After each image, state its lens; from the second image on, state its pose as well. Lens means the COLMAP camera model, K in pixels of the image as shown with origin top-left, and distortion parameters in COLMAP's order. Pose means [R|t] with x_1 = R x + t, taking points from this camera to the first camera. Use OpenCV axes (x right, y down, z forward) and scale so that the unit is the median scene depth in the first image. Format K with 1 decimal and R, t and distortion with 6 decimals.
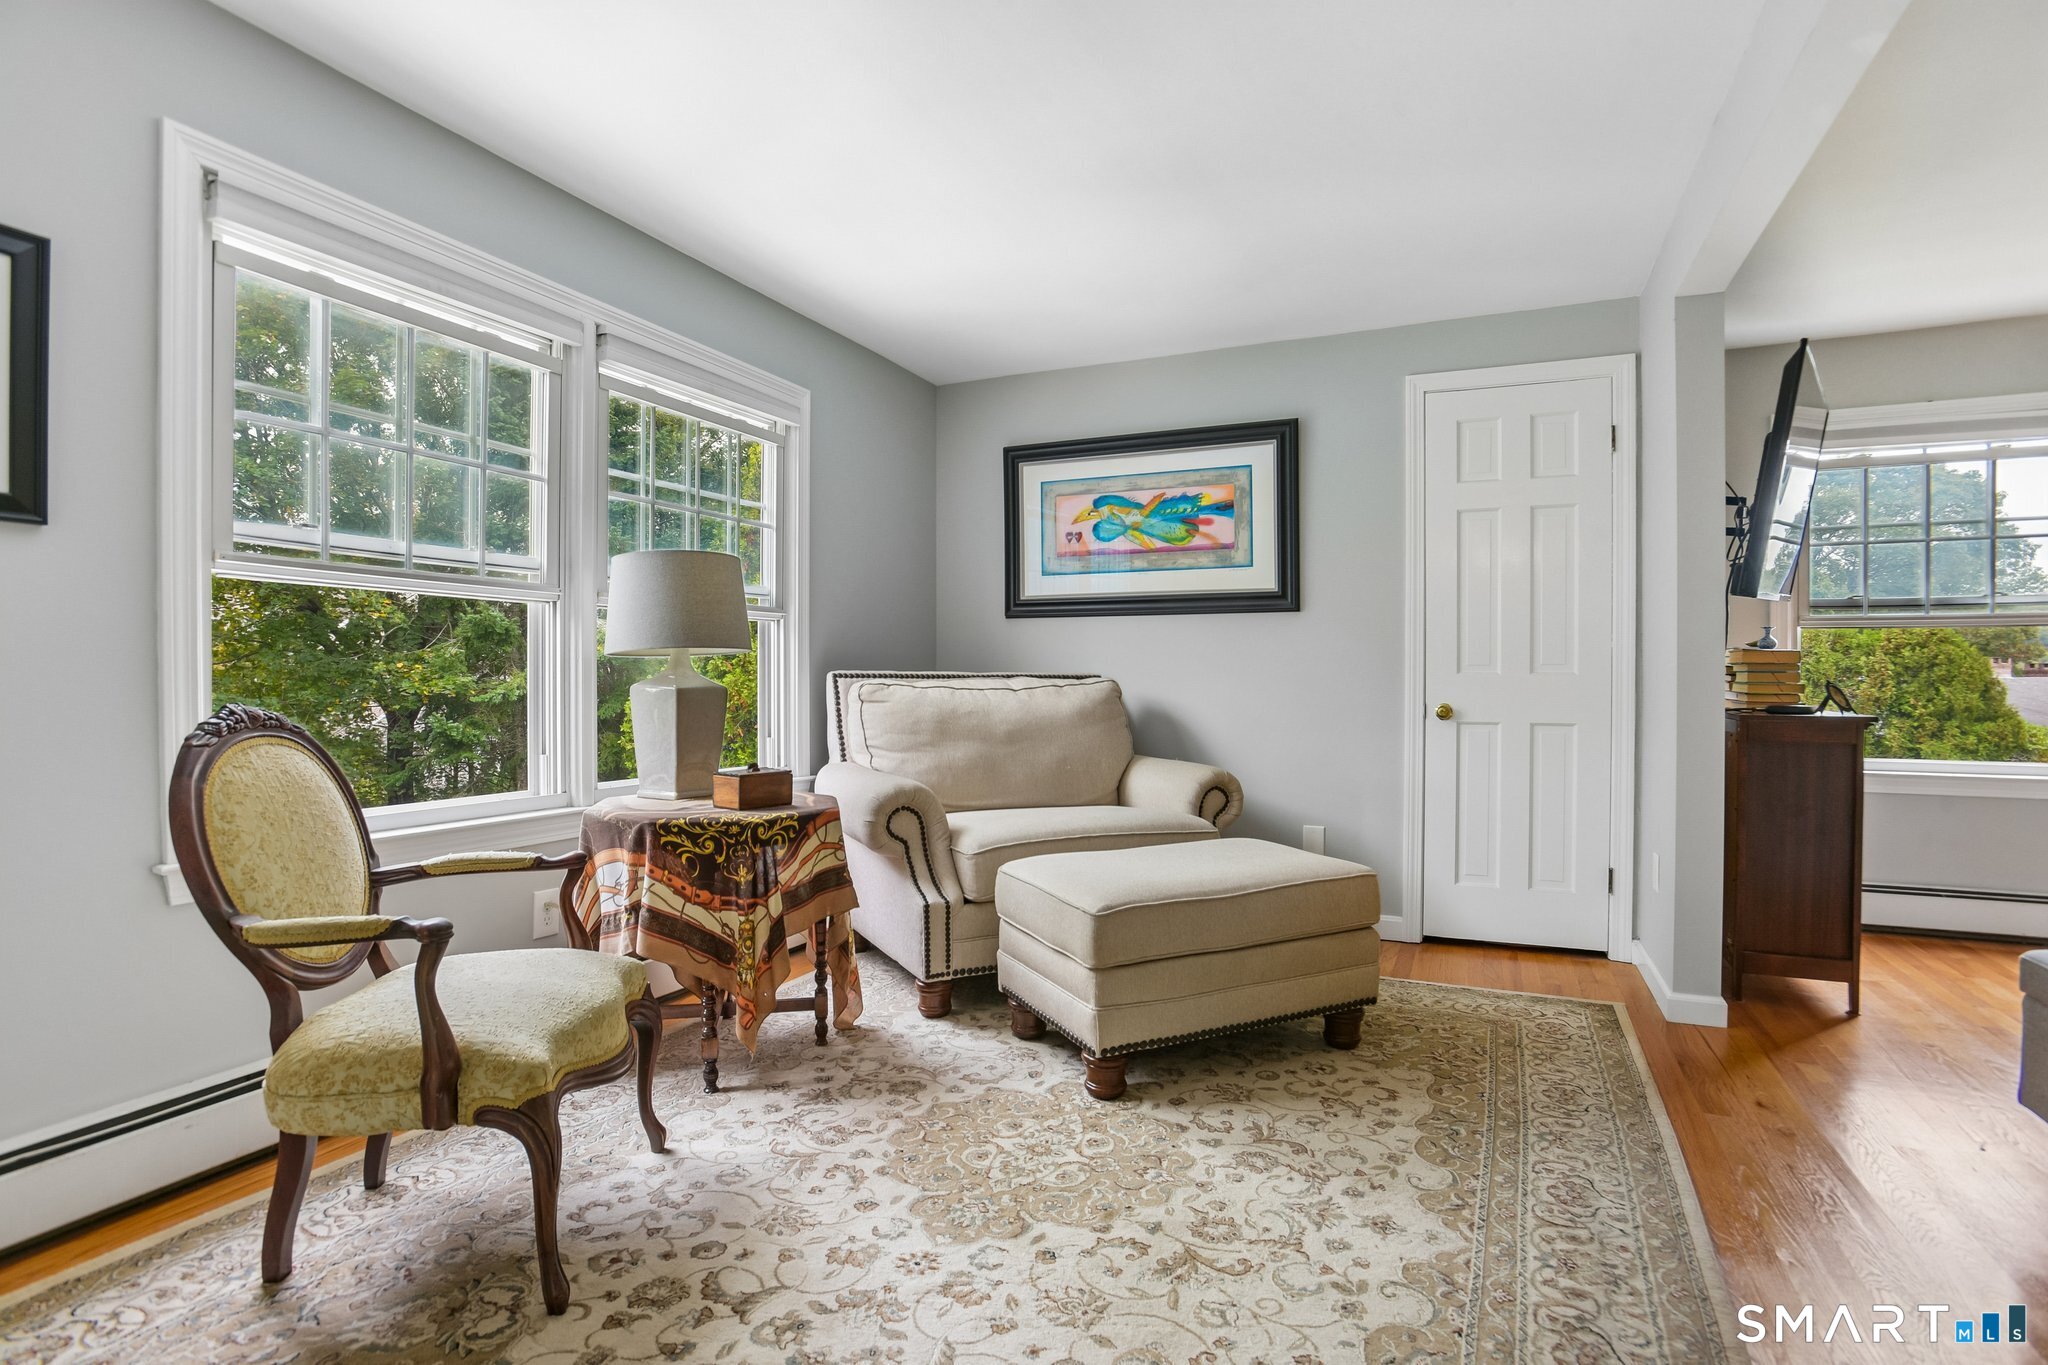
lens RADIAL K [[999.2, 0, 1030.0], [0, 999.2, 684.2], [0, 0, 1]] dist [-0.060037, 0.019400]
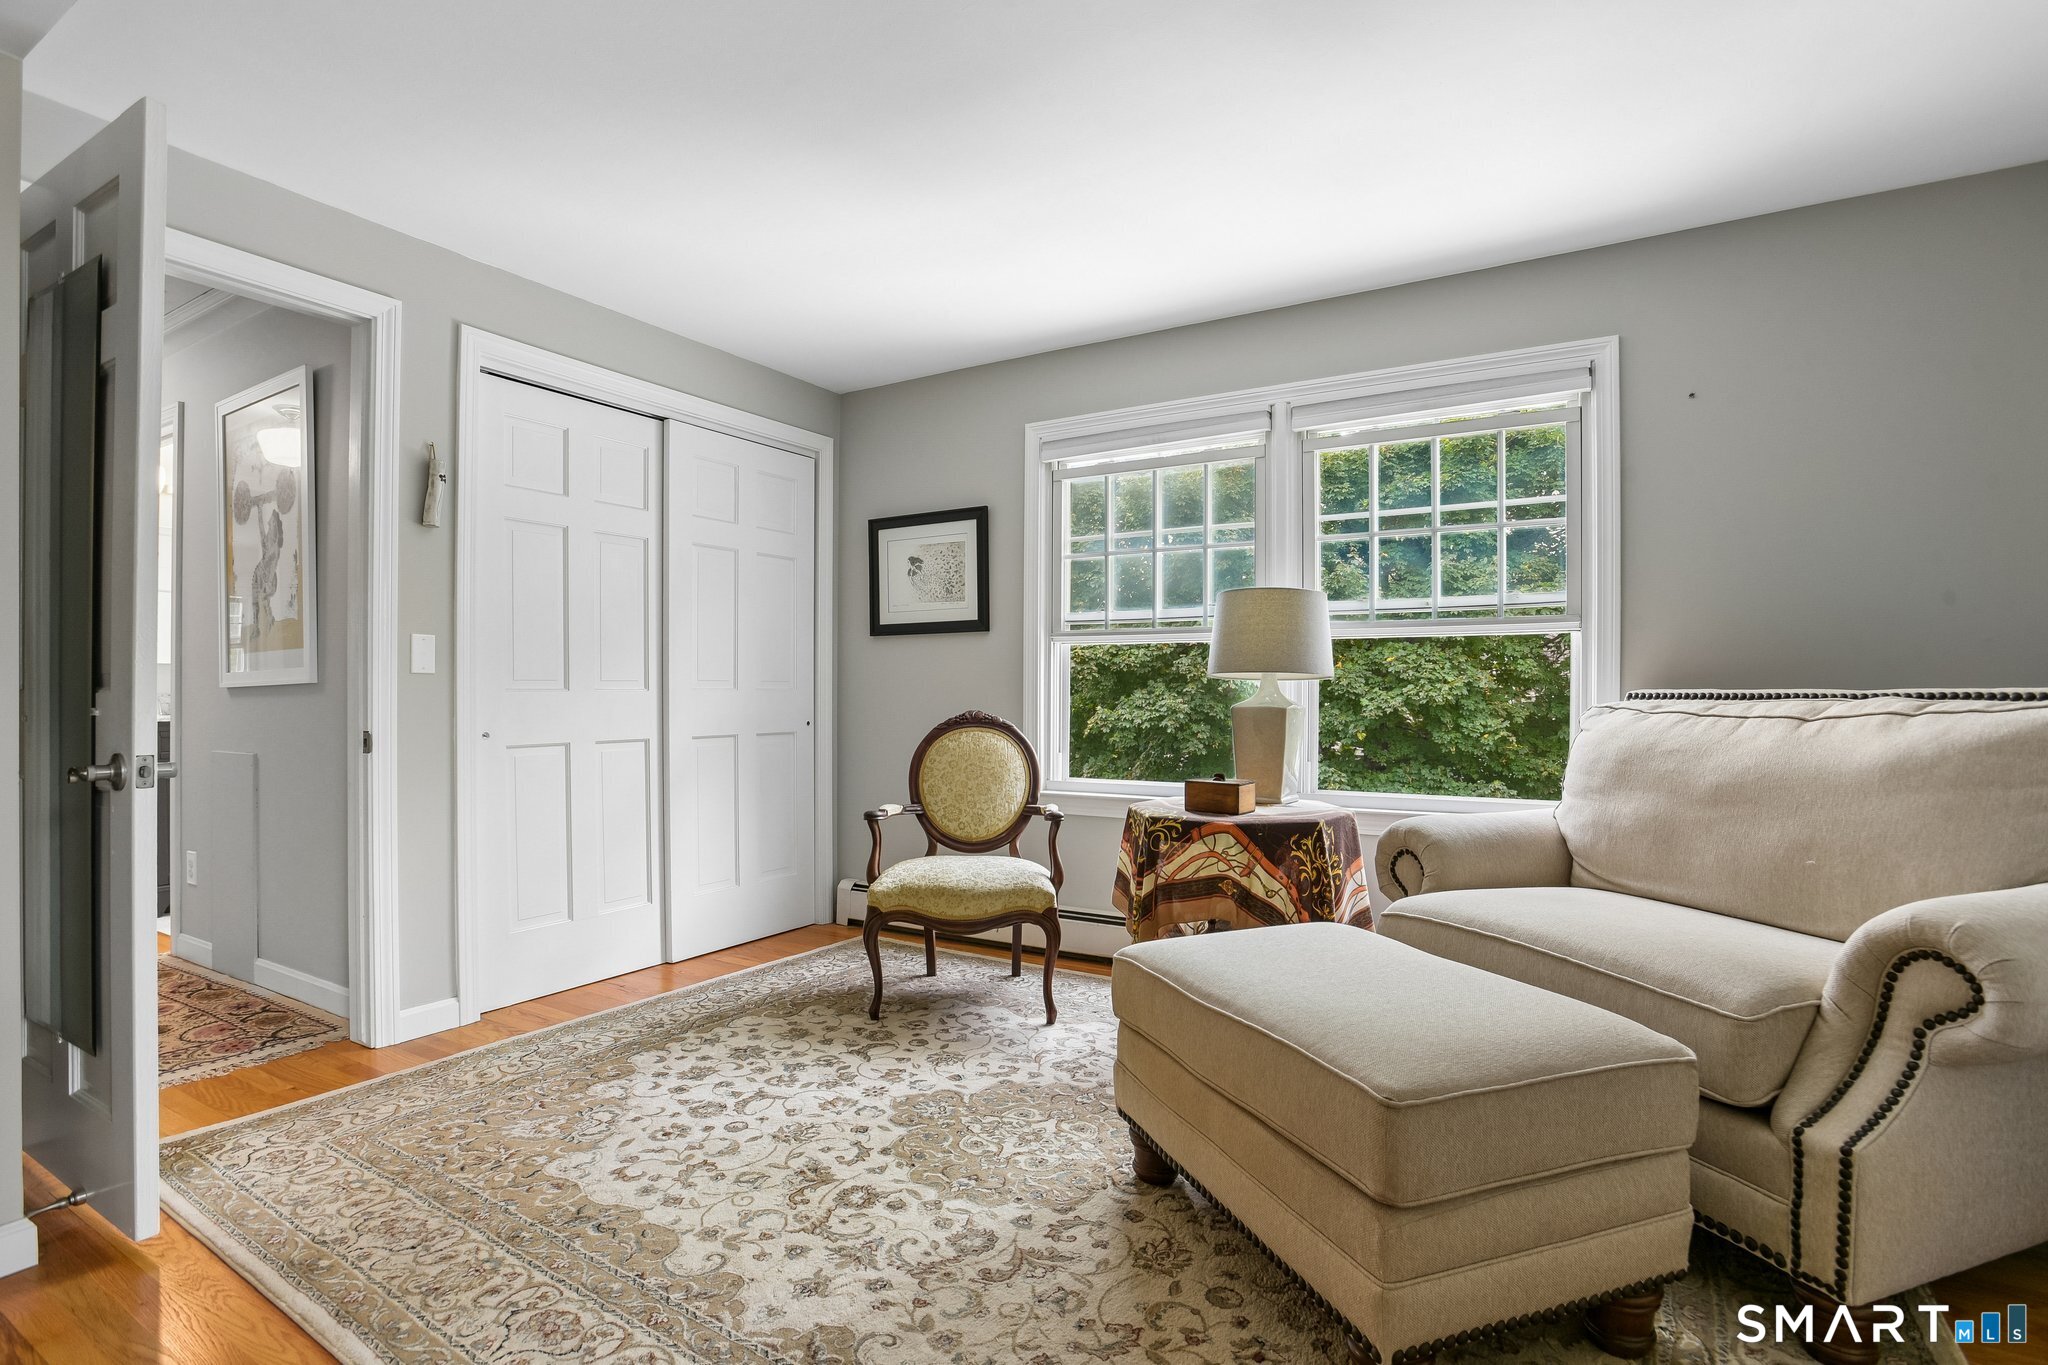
lens RADIAL K [[999.2, 0, 1023.6], [0, 999.2, 698.1], [0, 0, 1]] dist [-0.060037, 0.019400]
pose [[-0.118980, -0.001359, -0.992896, 0.905964], [-0.007357, 0.999973, -0.000487, -0.004476], [0.992869, 0.007246, -0.118987, 0.939296]]
